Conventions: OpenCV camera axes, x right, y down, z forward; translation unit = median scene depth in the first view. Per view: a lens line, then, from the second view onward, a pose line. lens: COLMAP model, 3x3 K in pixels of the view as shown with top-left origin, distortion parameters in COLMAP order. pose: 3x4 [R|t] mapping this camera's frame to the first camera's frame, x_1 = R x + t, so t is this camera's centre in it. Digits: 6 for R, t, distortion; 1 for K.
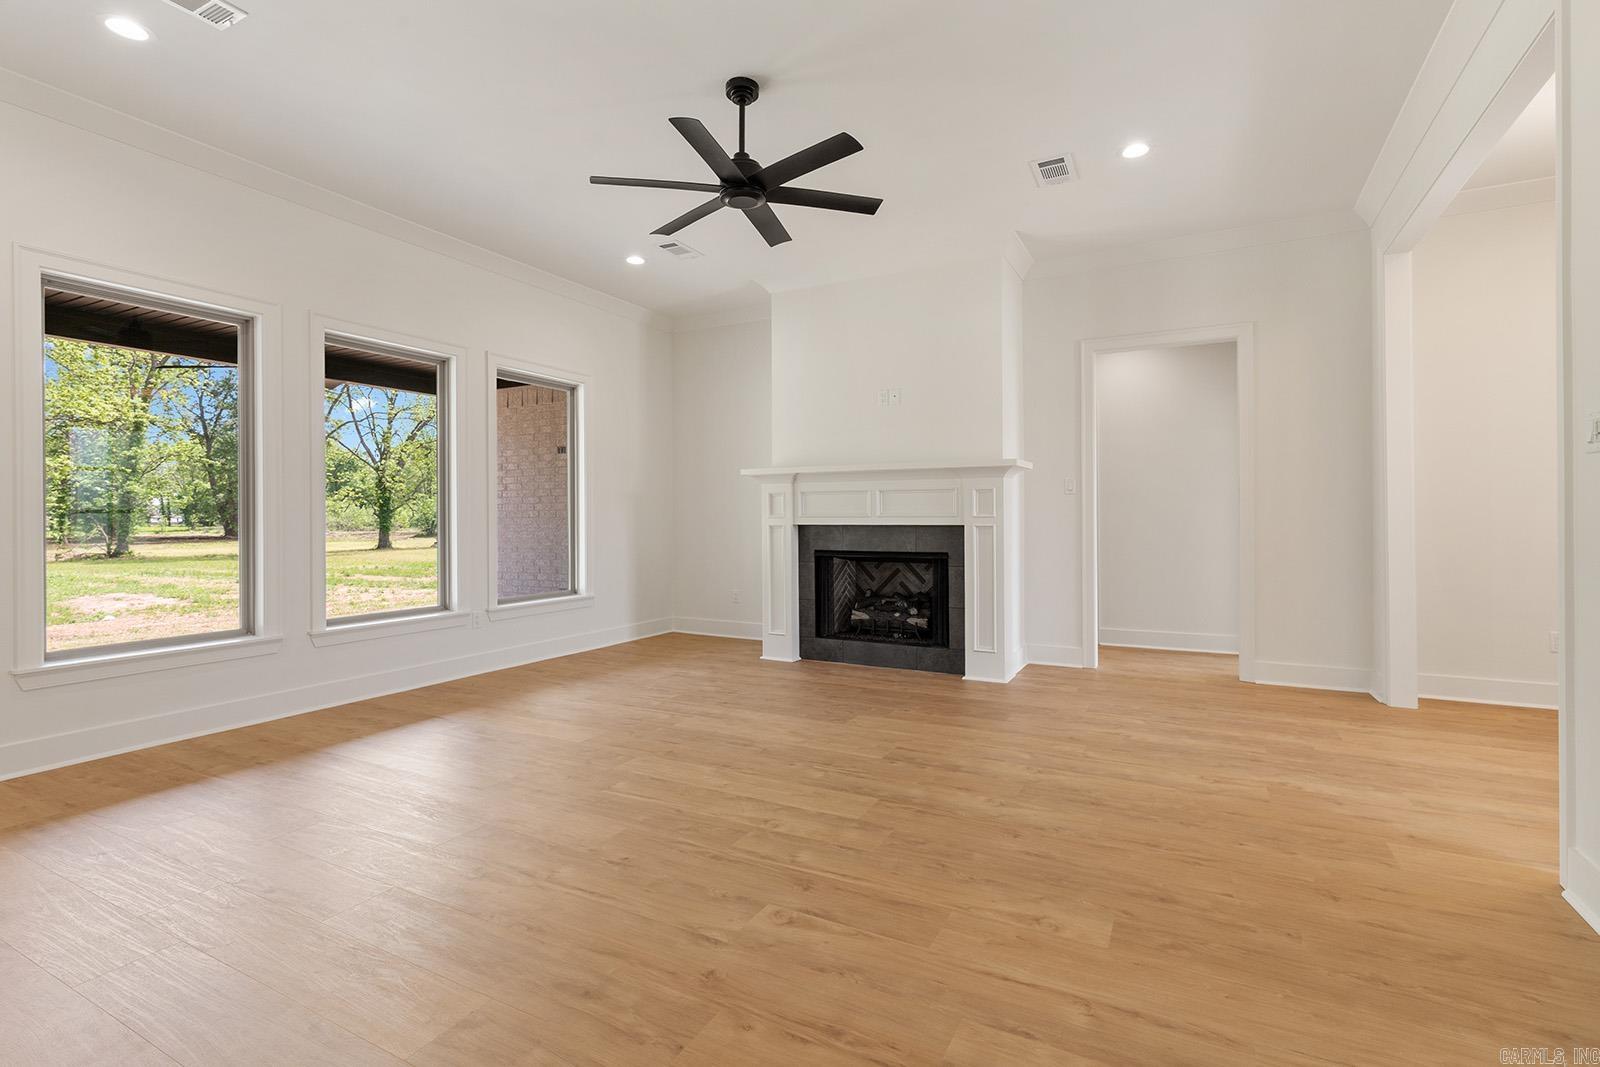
lens RADIAL K [[740.0, 0, 810.0], [0, 740.0, 517.0], [0, 0, 1]] dist [0.002026, 0.000266]
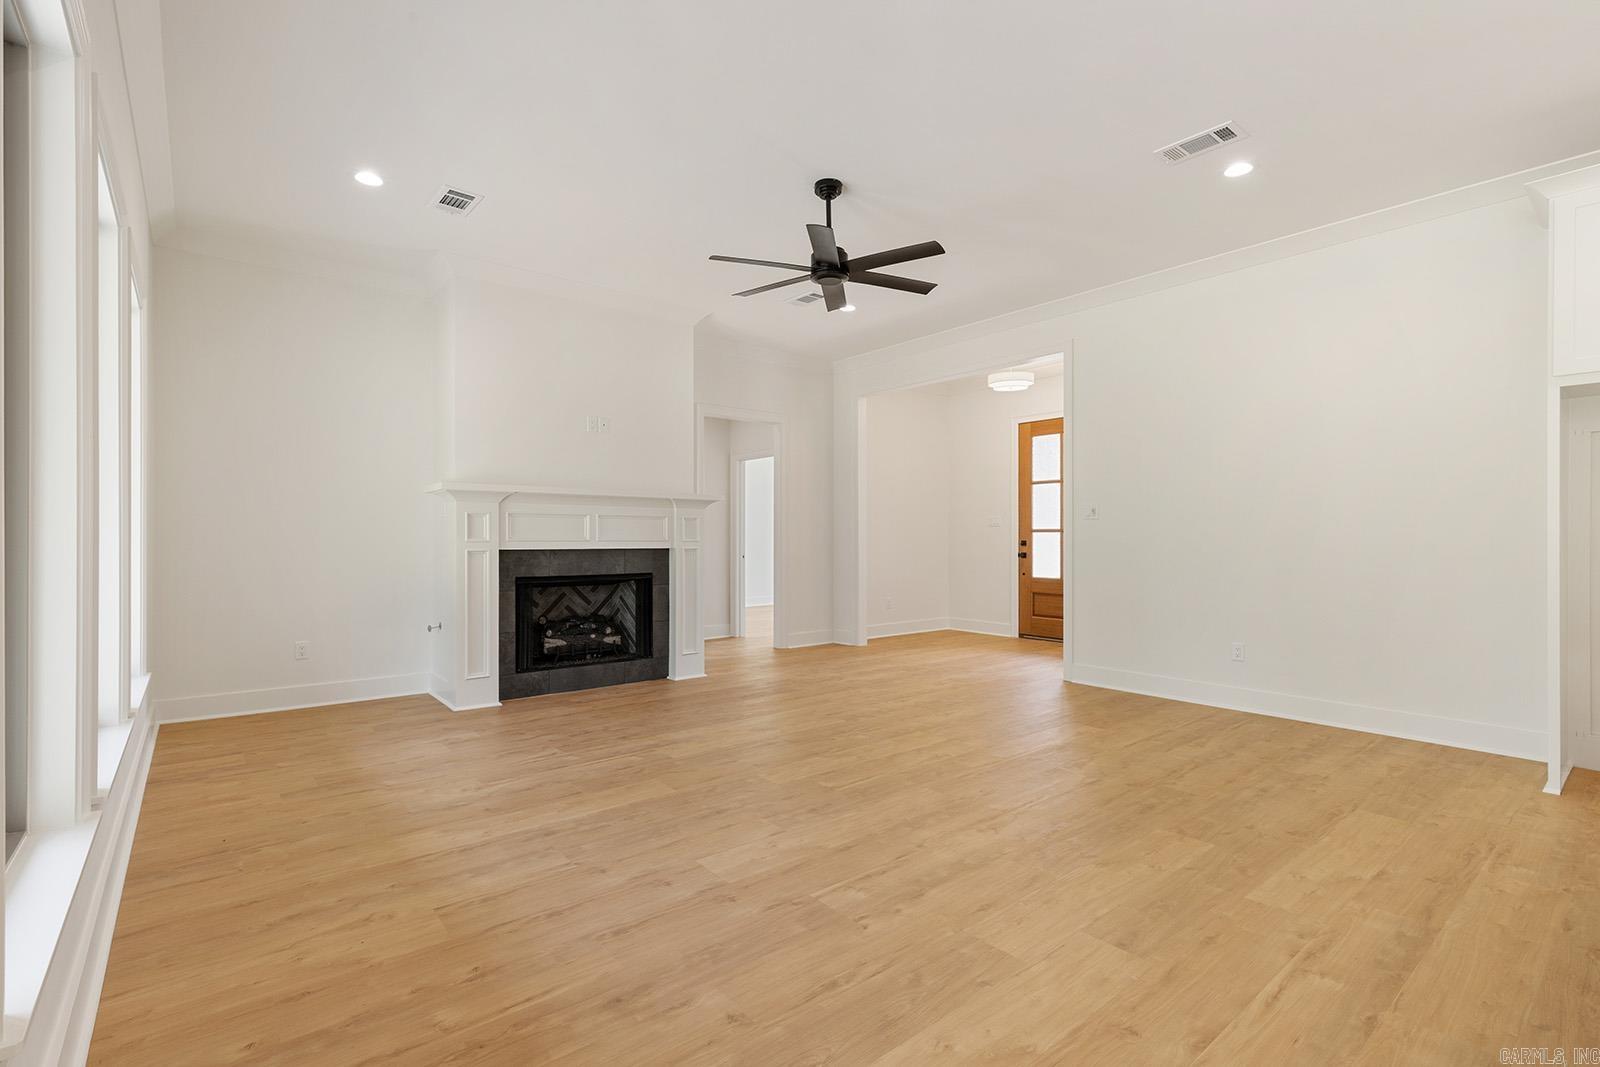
lens RADIAL K [[733.5, 0, 794.2], [0, 733.5, 537.3], [0, 0, 1]] dist [0.000286, -0.000042]
pose [[0.395960, 0.004805, 0.918255, -0.723130], [0.000518, 0.999985, -0.005456, 0.000408], [-0.918267, 0.002636, 0.395952, 0.346332]]
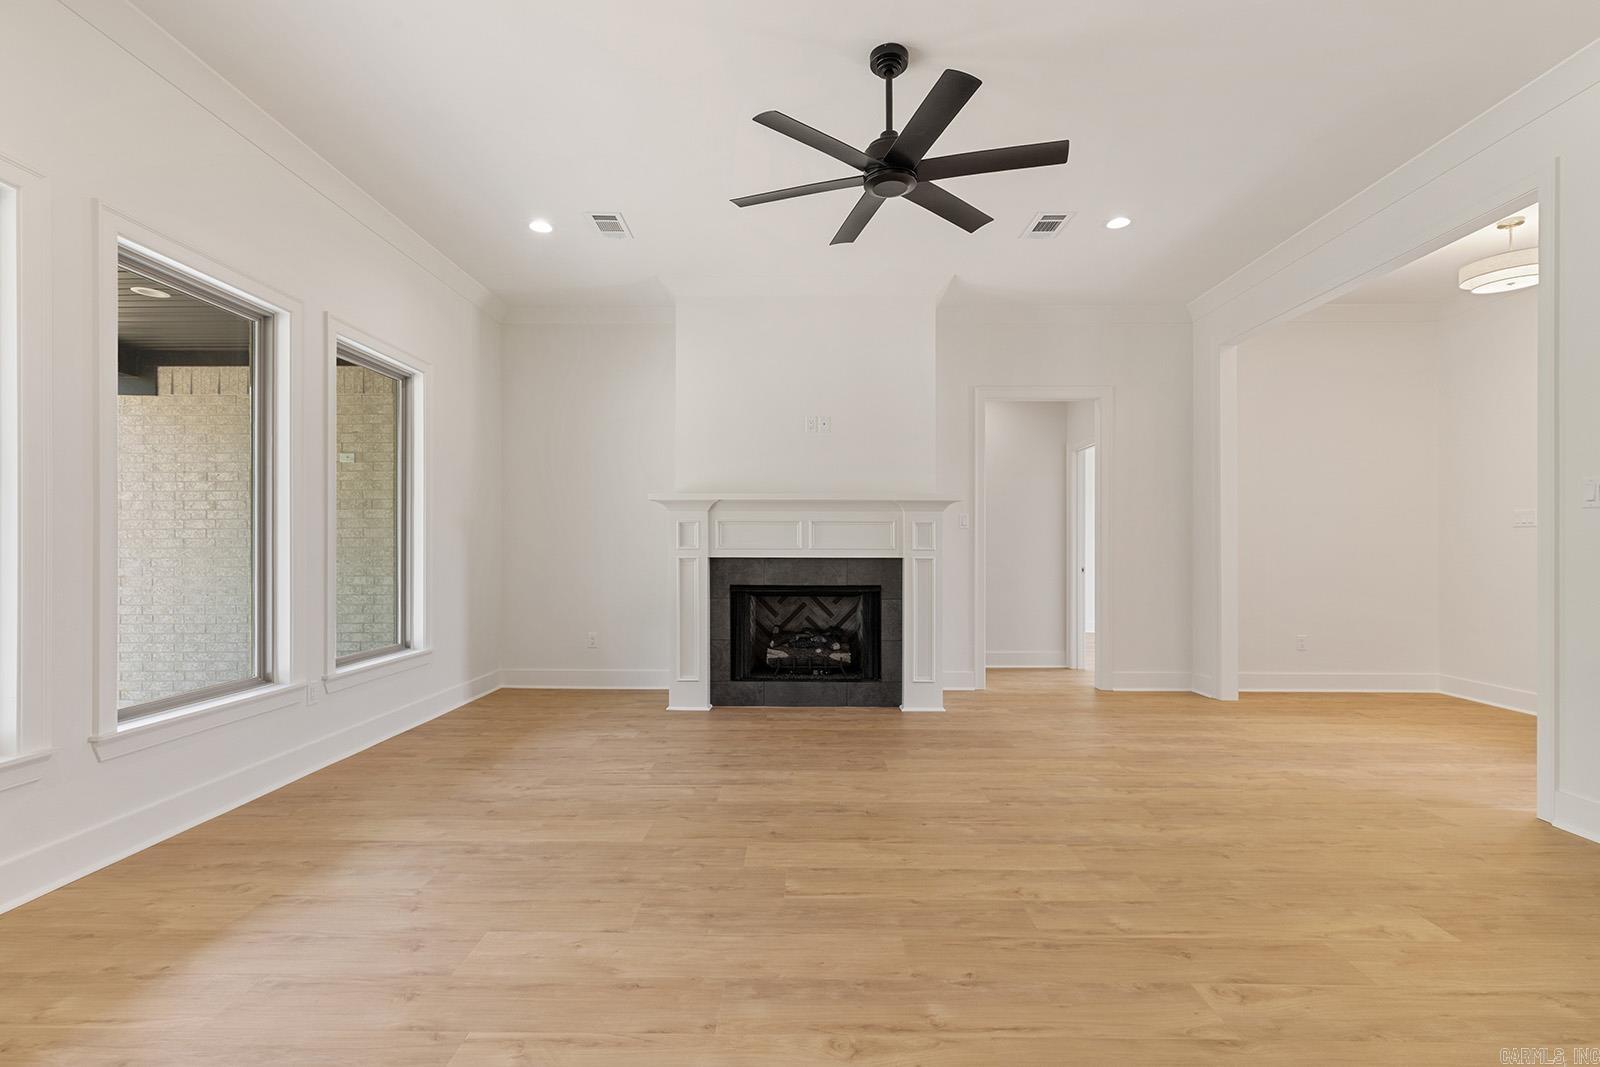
lens RADIAL K [[730.2, 0, 799.7], [0, 730.2, 552.8], [0, 0, 1]] dist [0.002444, -0.000141]
pose [[0.890516, 0.002616, 0.454944, -0.344092], [-0.005031, 0.999979, 0.004099, 0.000549], [-0.454924, -0.005939, 0.890510, 0.169000]]
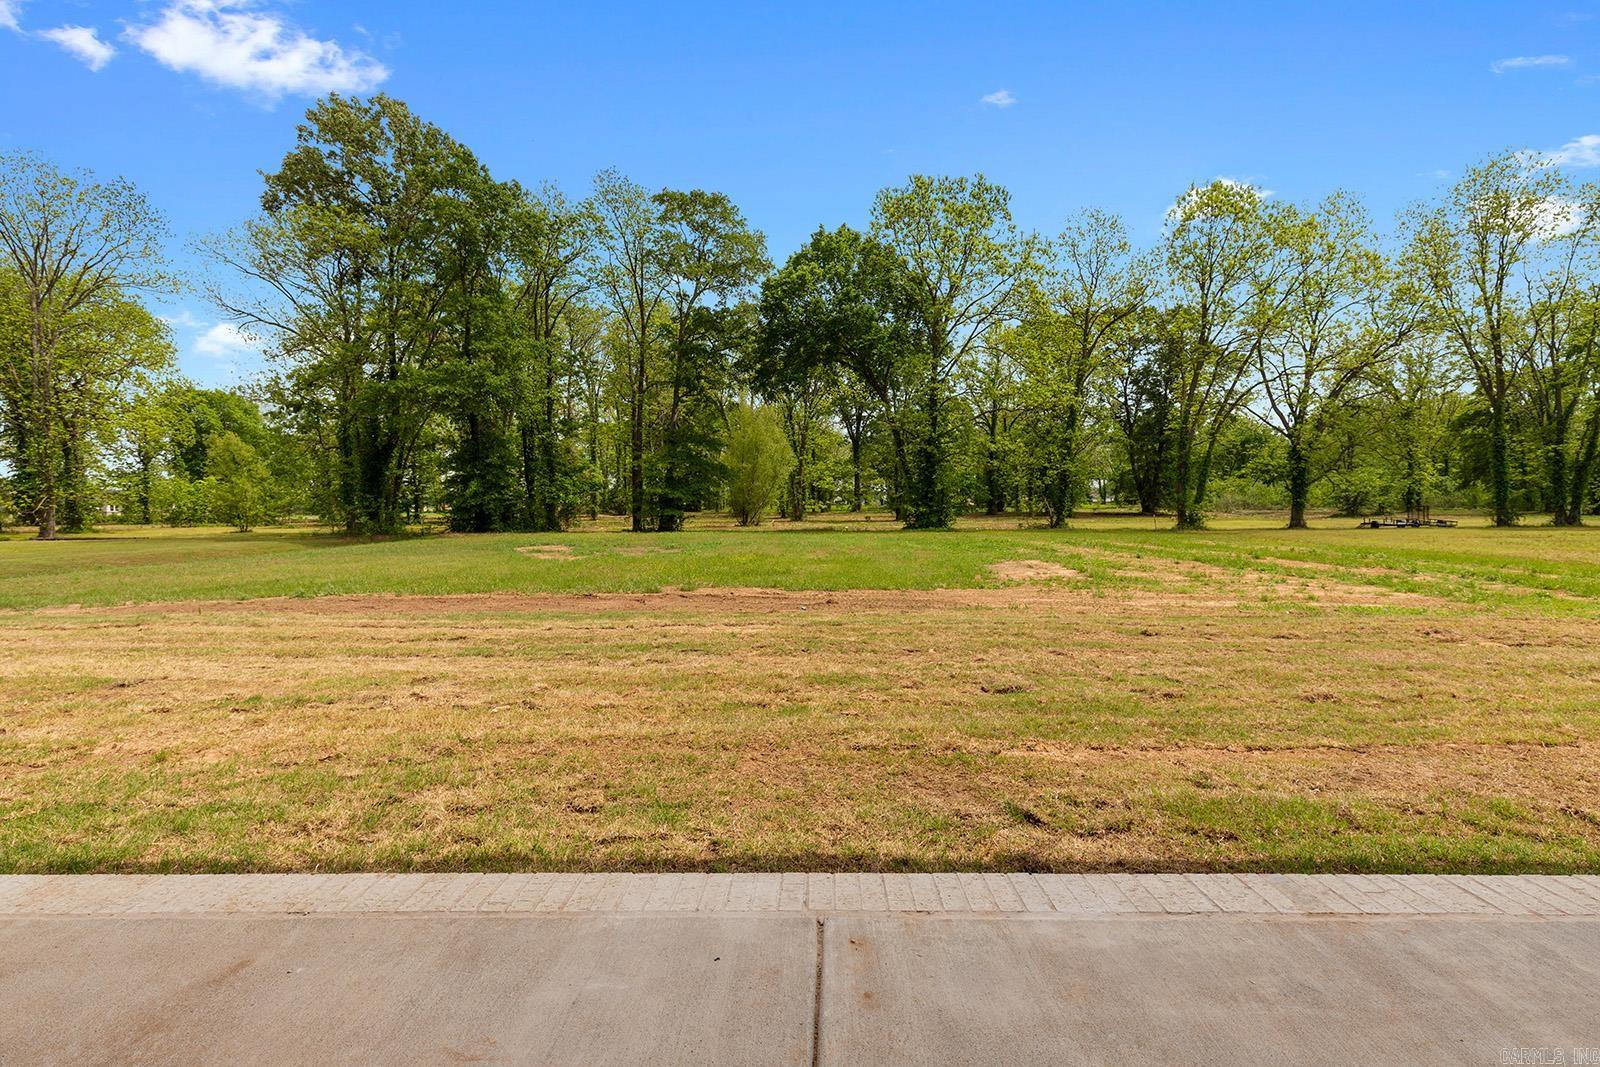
lens RADIAL K [[749.1, 0, 793.0], [0, 749.1, 537.5], [0, 0, 1]] dist [-0.009009, -0.000228]
pose [[0.444423, 0.042860, -0.894791, -0.611818], [0.005357, 0.998710, 0.050498, 0.066144], [0.895801, -0.027236, 0.443620, 0.938138]]
